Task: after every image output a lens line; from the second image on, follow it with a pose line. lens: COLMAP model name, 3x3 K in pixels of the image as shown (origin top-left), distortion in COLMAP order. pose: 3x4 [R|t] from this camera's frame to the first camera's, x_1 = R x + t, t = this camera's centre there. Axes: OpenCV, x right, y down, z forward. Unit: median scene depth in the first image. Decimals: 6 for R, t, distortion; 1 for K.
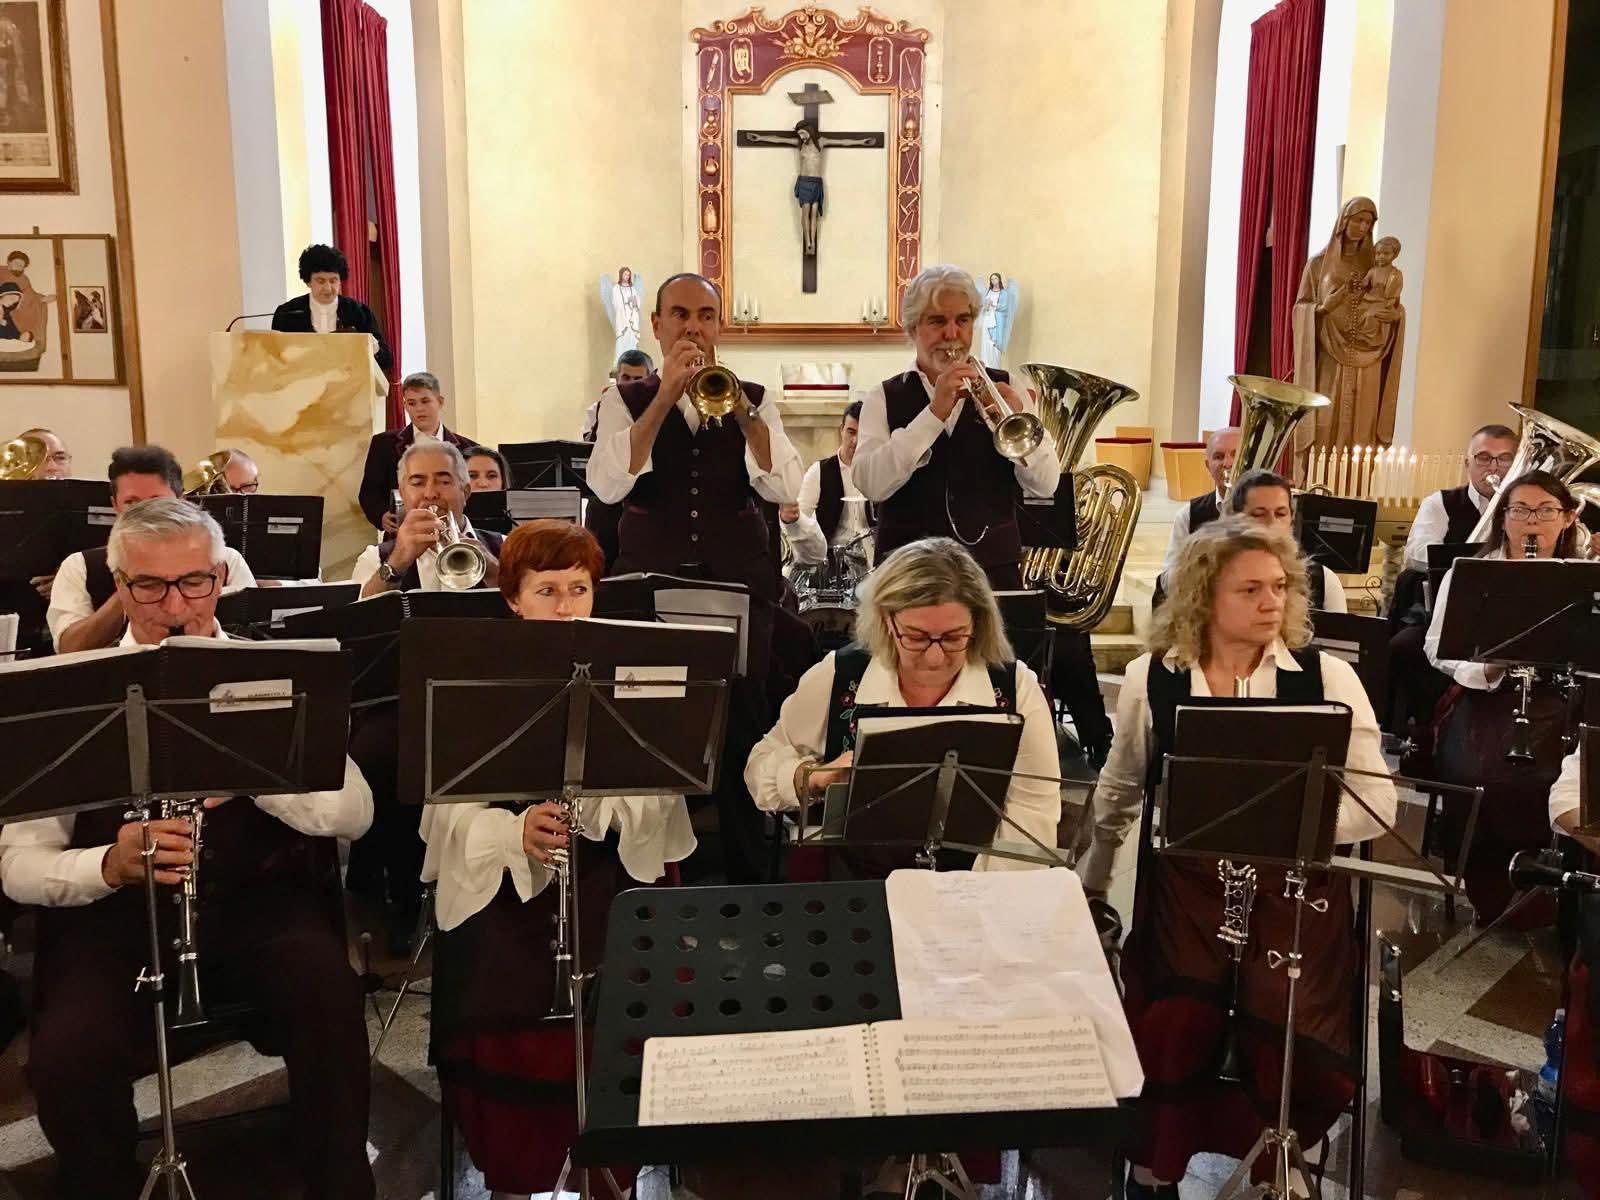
lens RADIAL K [[1342.6, 0, 794.6], [0, 1342.6, 596.7], [0, 0, 1]] dist [0.000761, 0.004309]
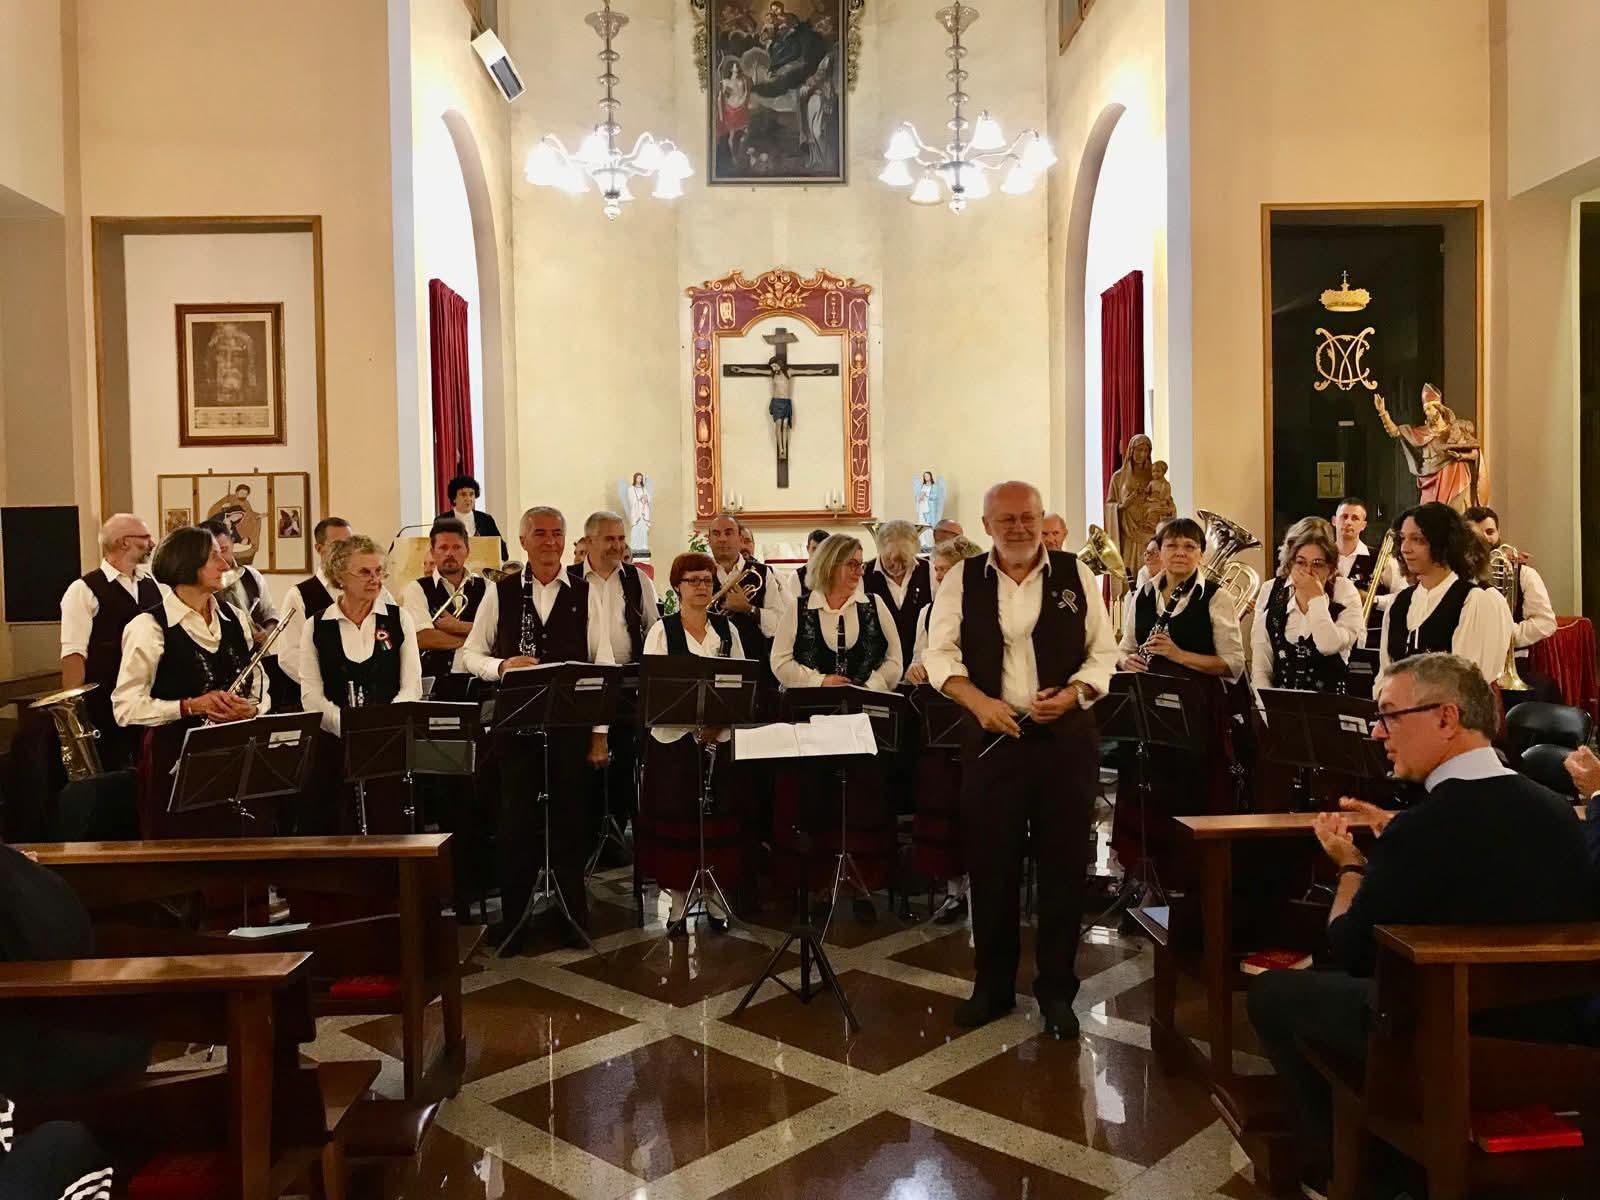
lens RADIAL K [[1342.6, 0, 798.7], [0, 1342.6, 599.2], [0, 0, 1]] dist [0.000761, 0.004309]
pose [[0.999552, -0.021338, 0.020992, -0.002701], [0.023770, 0.992069, -0.123428, 0.033650], [-0.018192, 0.123871, 0.992132, -0.240684]]
